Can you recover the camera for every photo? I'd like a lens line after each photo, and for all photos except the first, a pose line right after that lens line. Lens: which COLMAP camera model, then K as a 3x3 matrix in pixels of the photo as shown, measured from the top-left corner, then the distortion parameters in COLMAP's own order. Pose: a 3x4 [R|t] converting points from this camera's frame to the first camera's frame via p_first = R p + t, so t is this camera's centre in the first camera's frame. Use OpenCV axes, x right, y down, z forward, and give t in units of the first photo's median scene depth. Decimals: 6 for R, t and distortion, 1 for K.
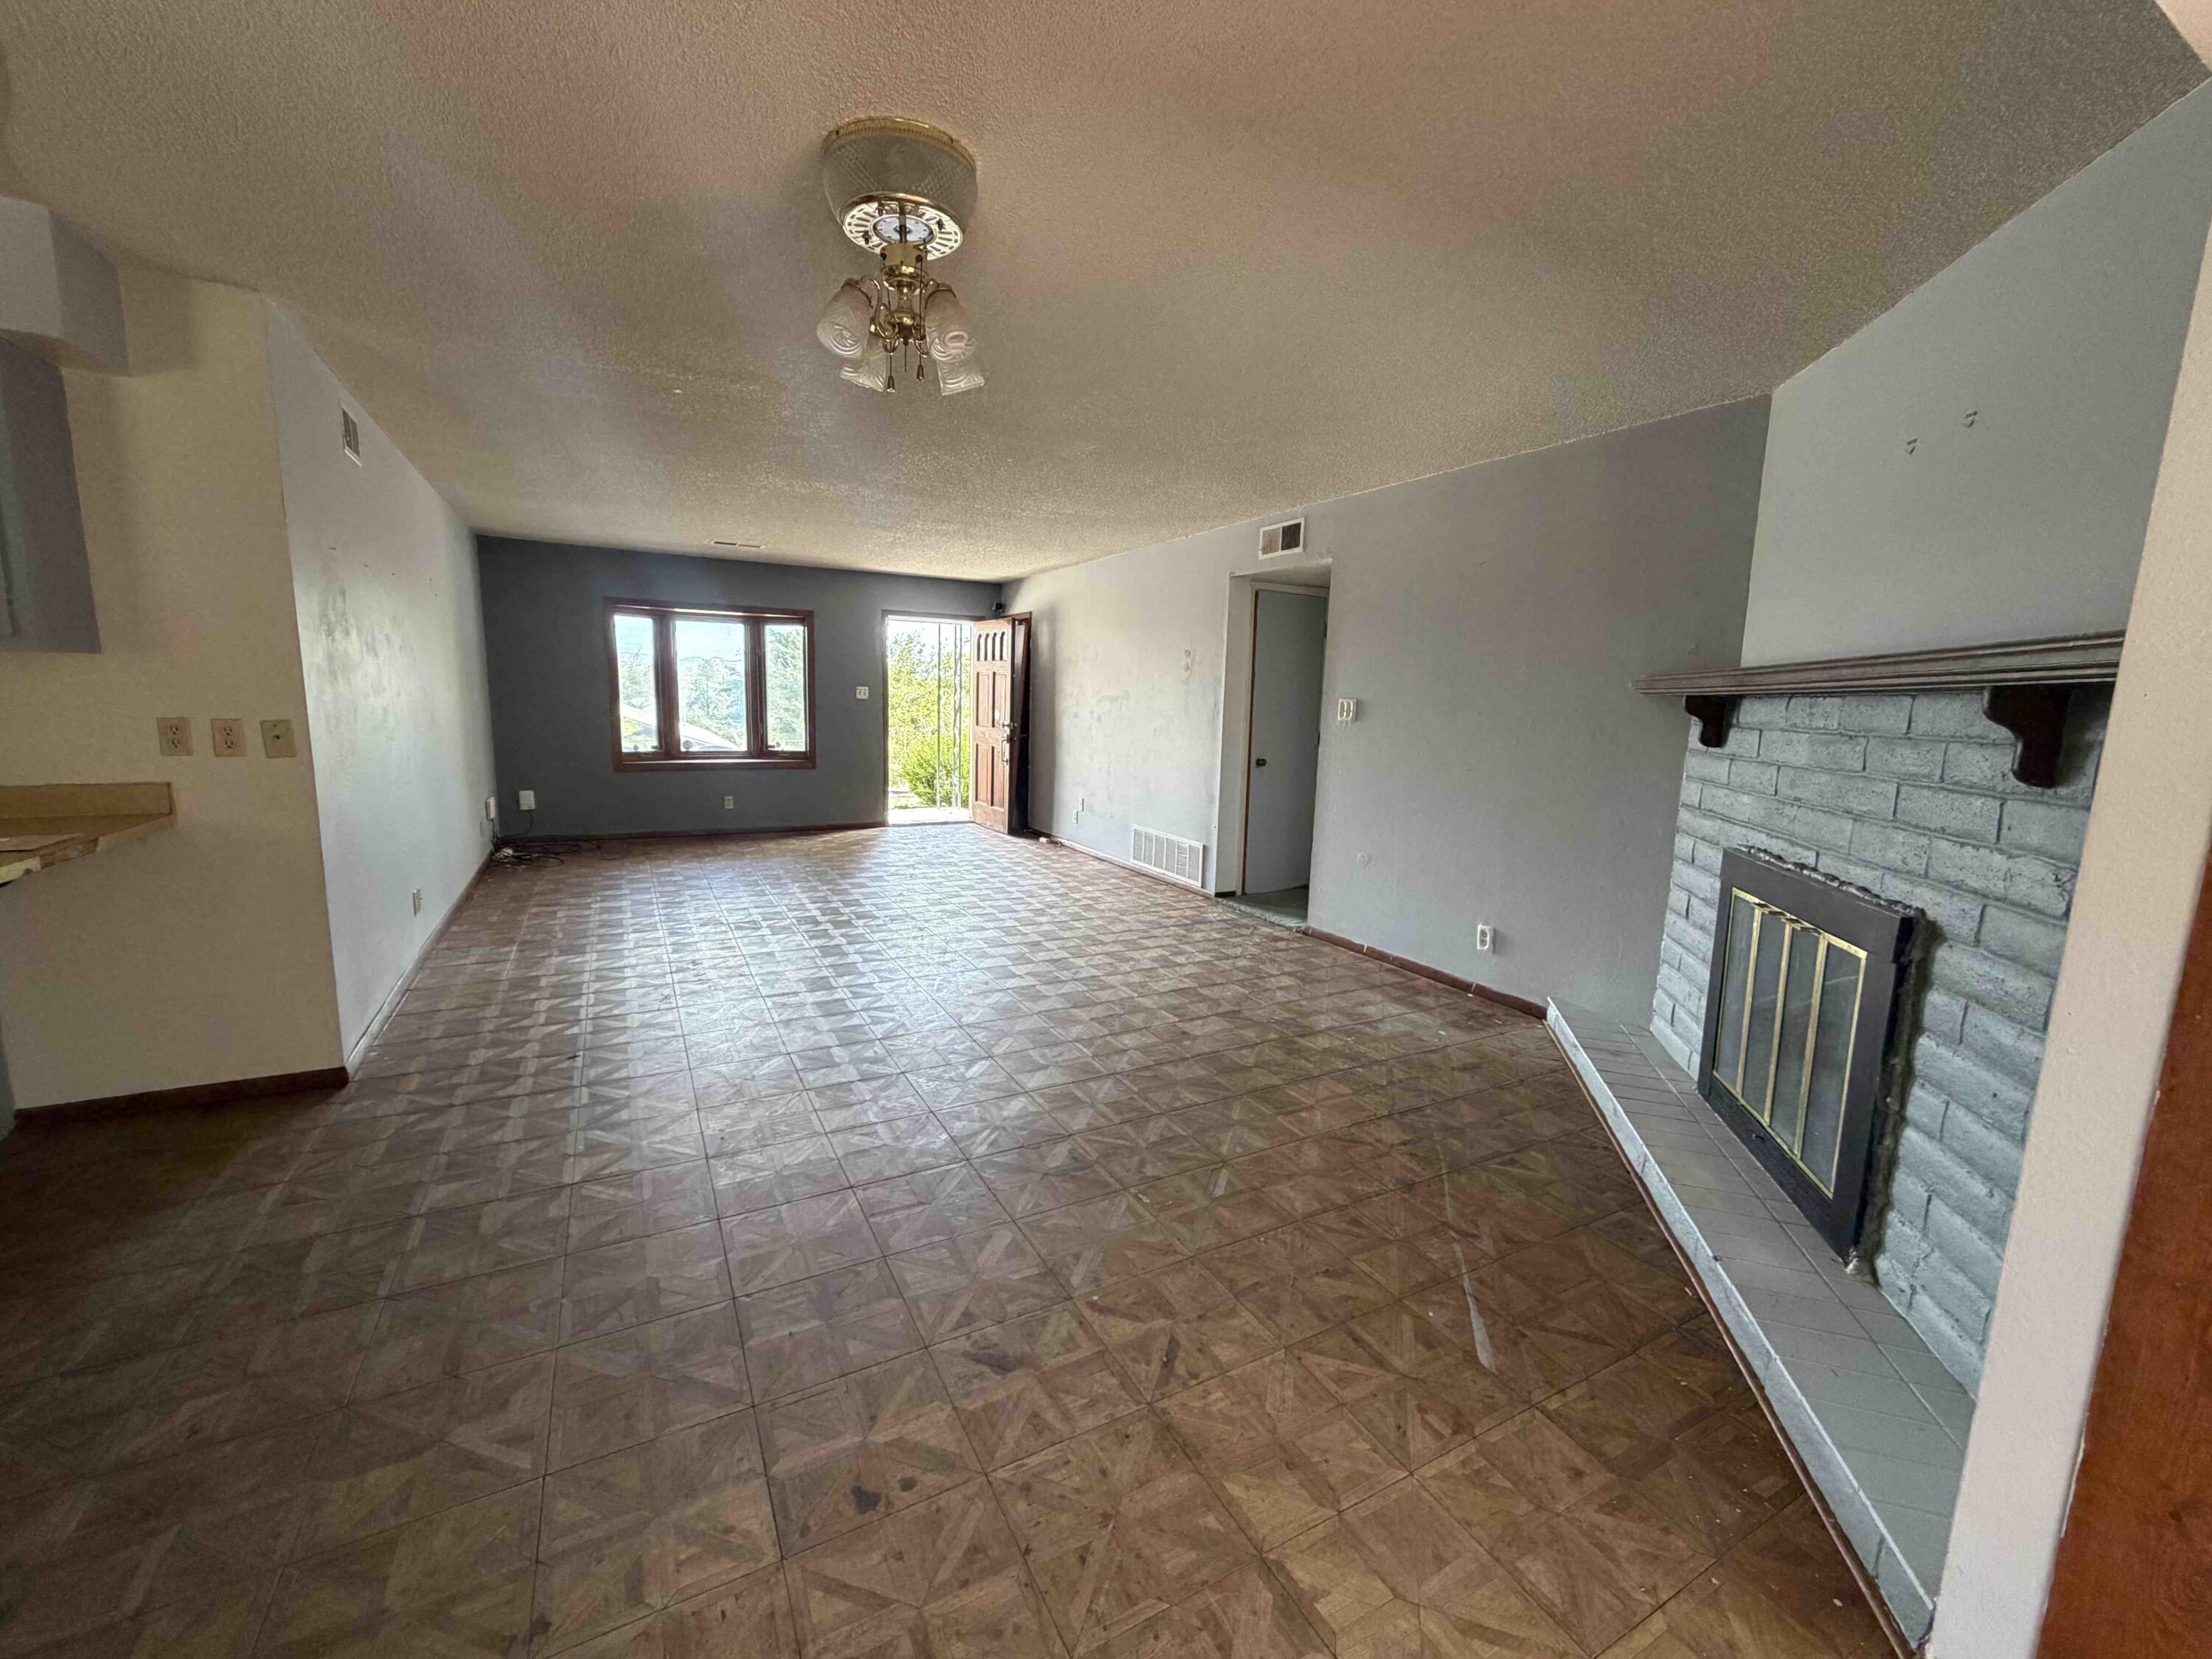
lens RADIAL K [[887.0, 0, 1108.0], [0, 887.0, 820.9], [0, 0, 1]] dist [0.013494, 0.000107]
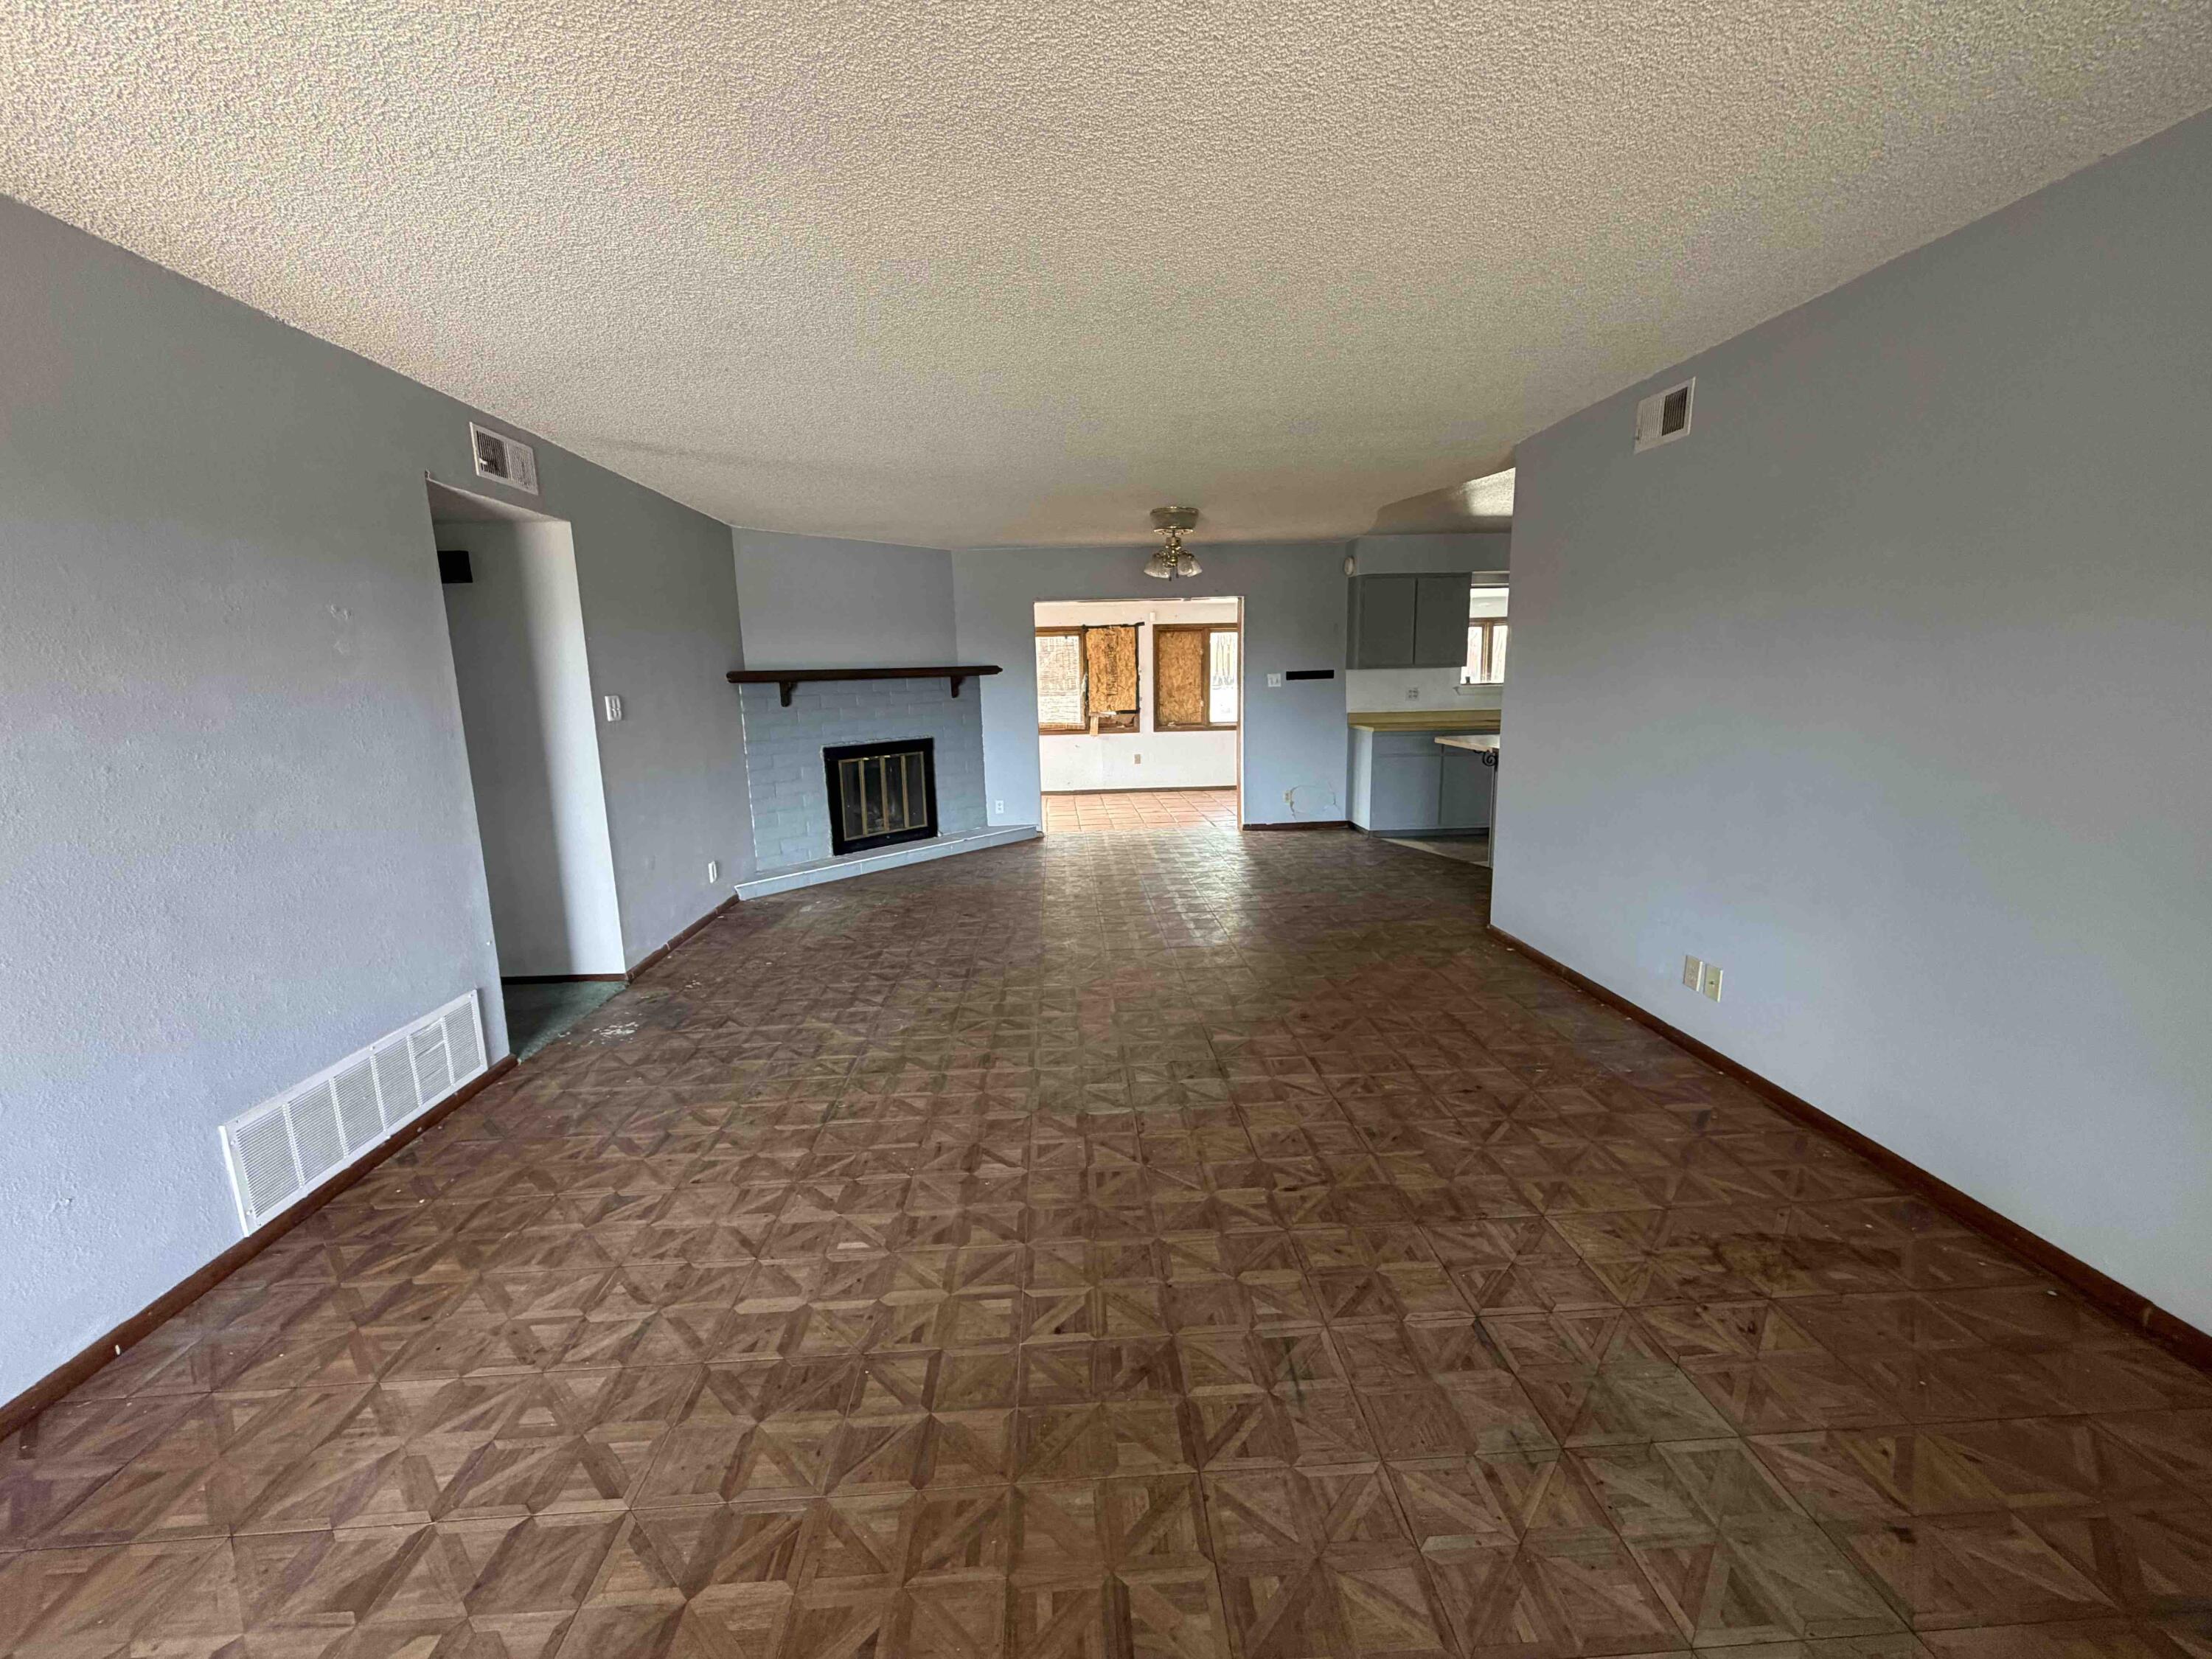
lens RADIAL K [[887.0, 0, 1108.0], [0, 887.0, 820.9], [0, 0, 1]] dist [0.013494, 0.000107]
pose [[-0.901798, -0.072055, 0.426109, -0.807628], [0.065836, 0.951587, 0.300247, -0.366559], [-0.427114, 0.298815, -0.853395, 2.299444]]
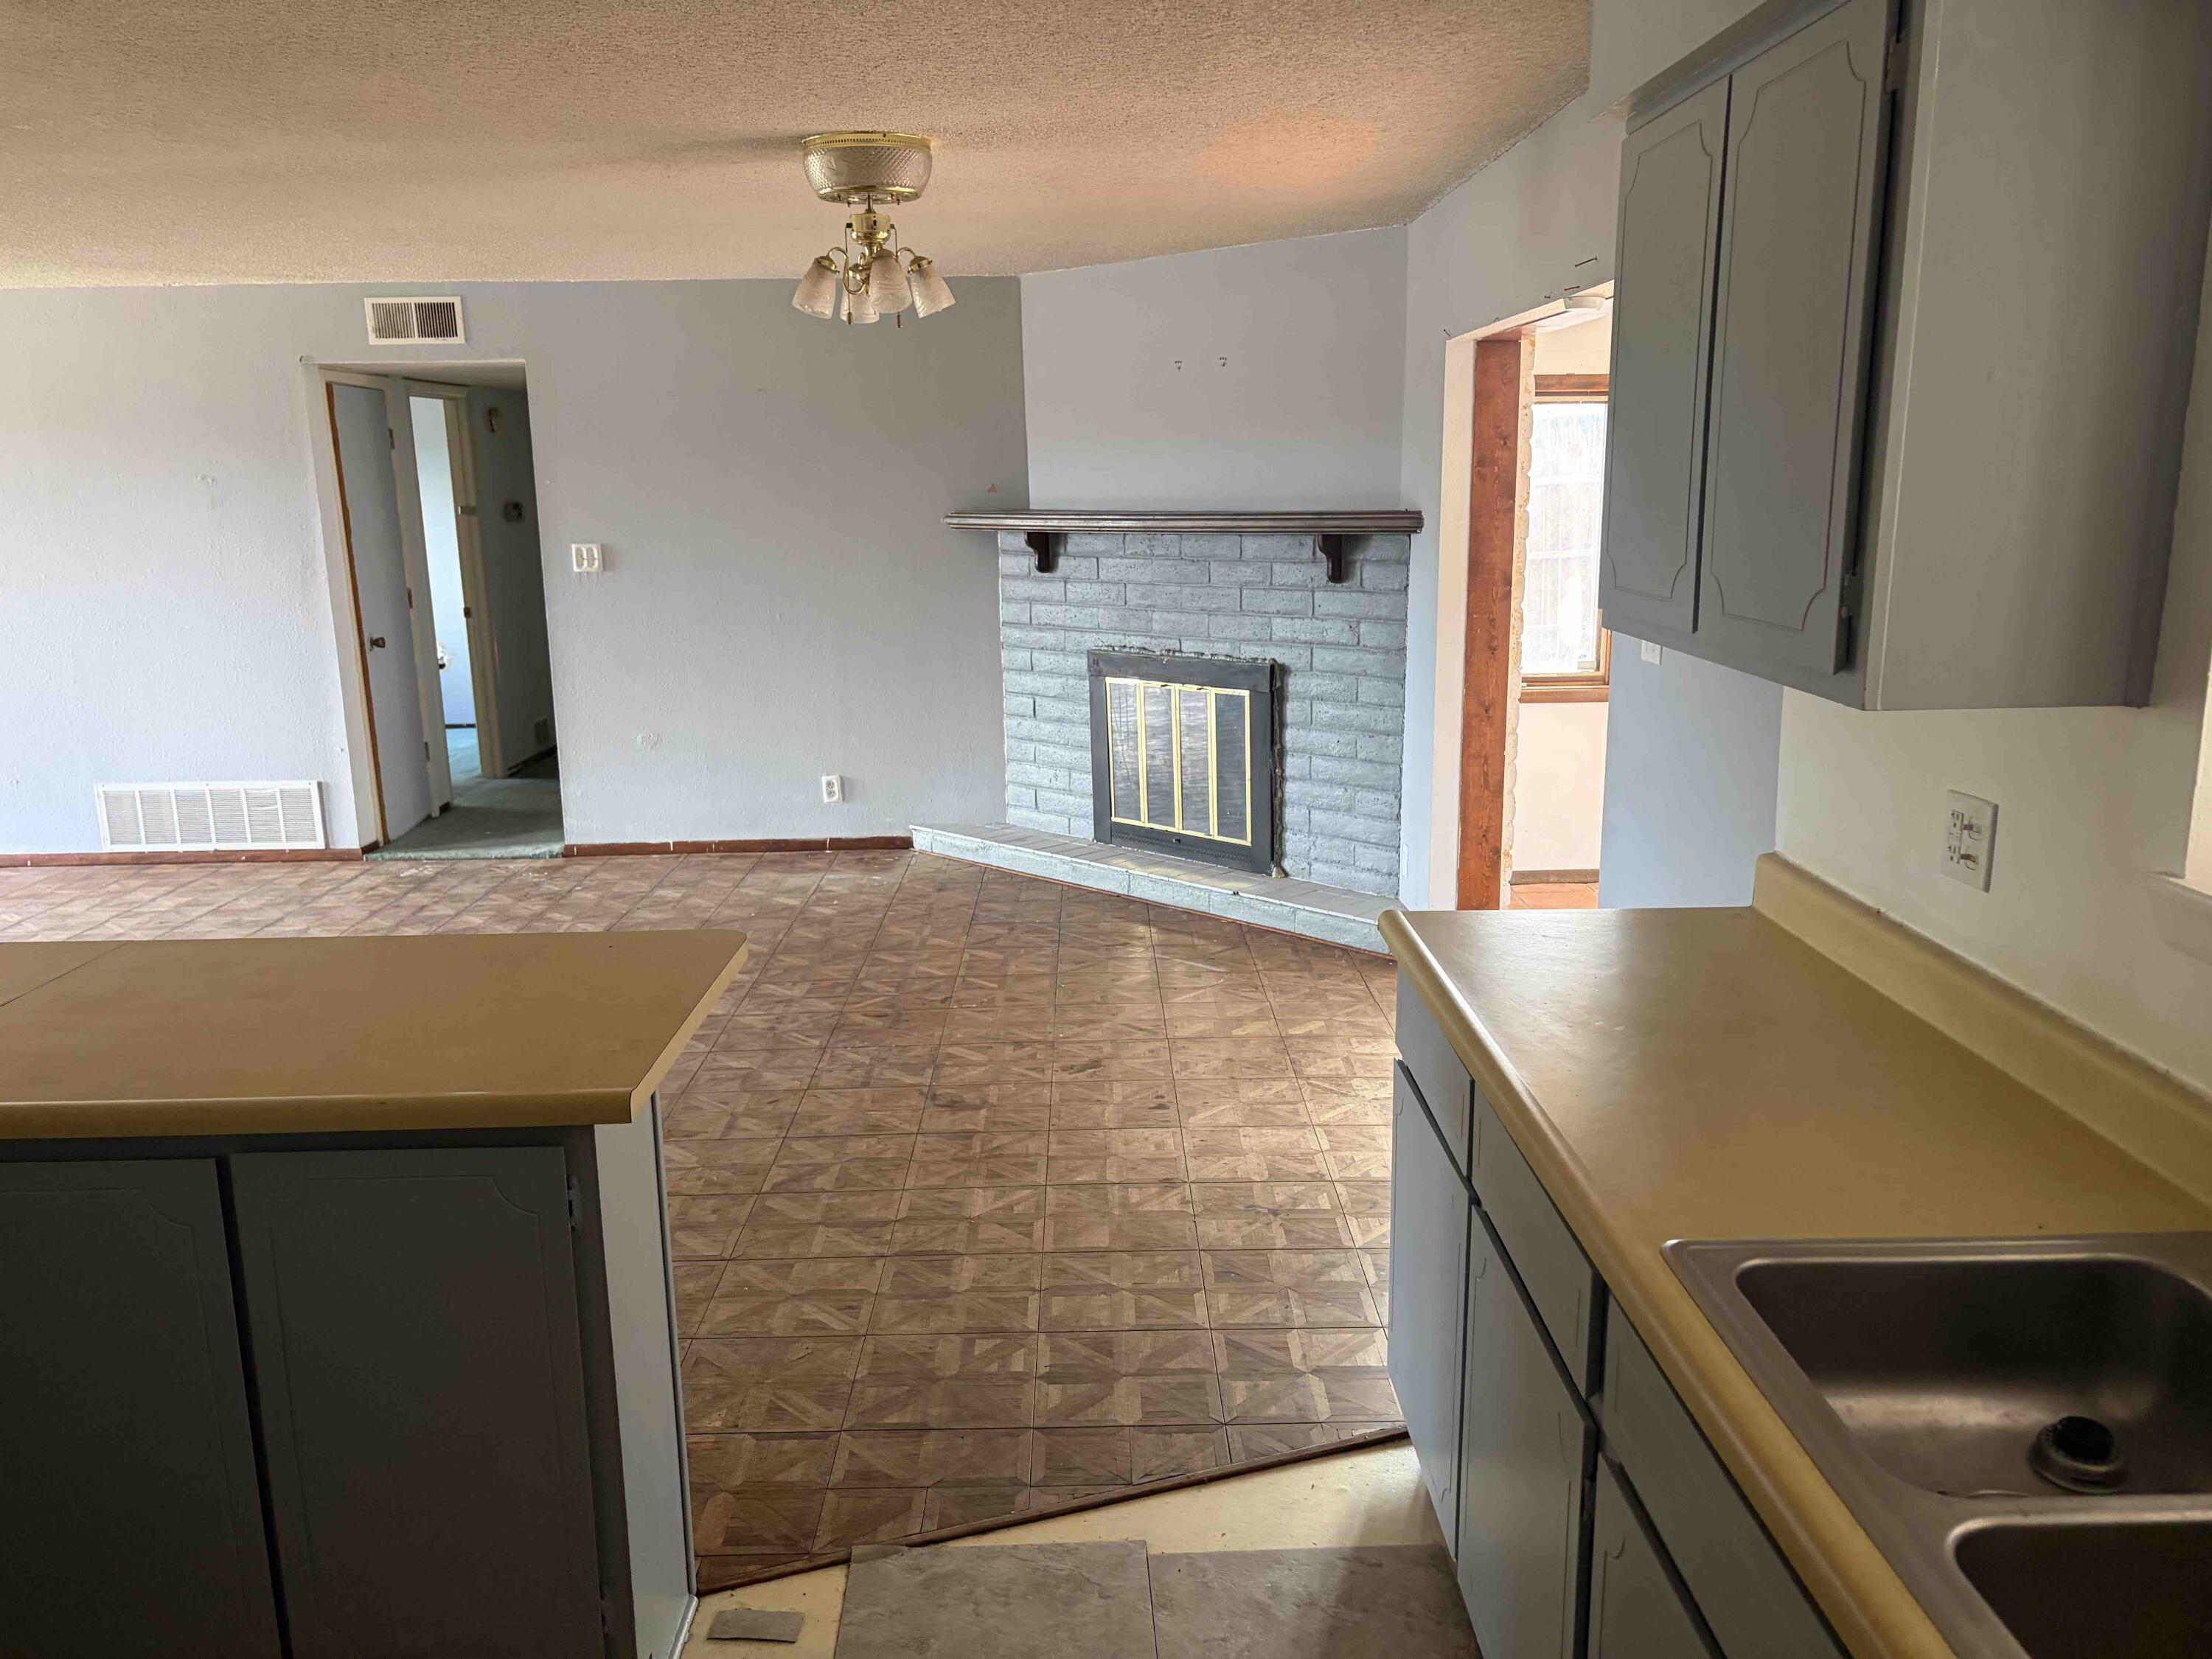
lens RADIAL K [[1667.1, 0, 1106.0], [0, 1667.1, 829.5], [0, 0, 1]] dist [0.056018, -0.057809]
pose [[0.467648, -0.217178, 0.856819, -1.232477], [0.152230, 0.974650, 0.163958, -0.093875], [-0.870707, 0.053759, 0.488854, -0.168896]]
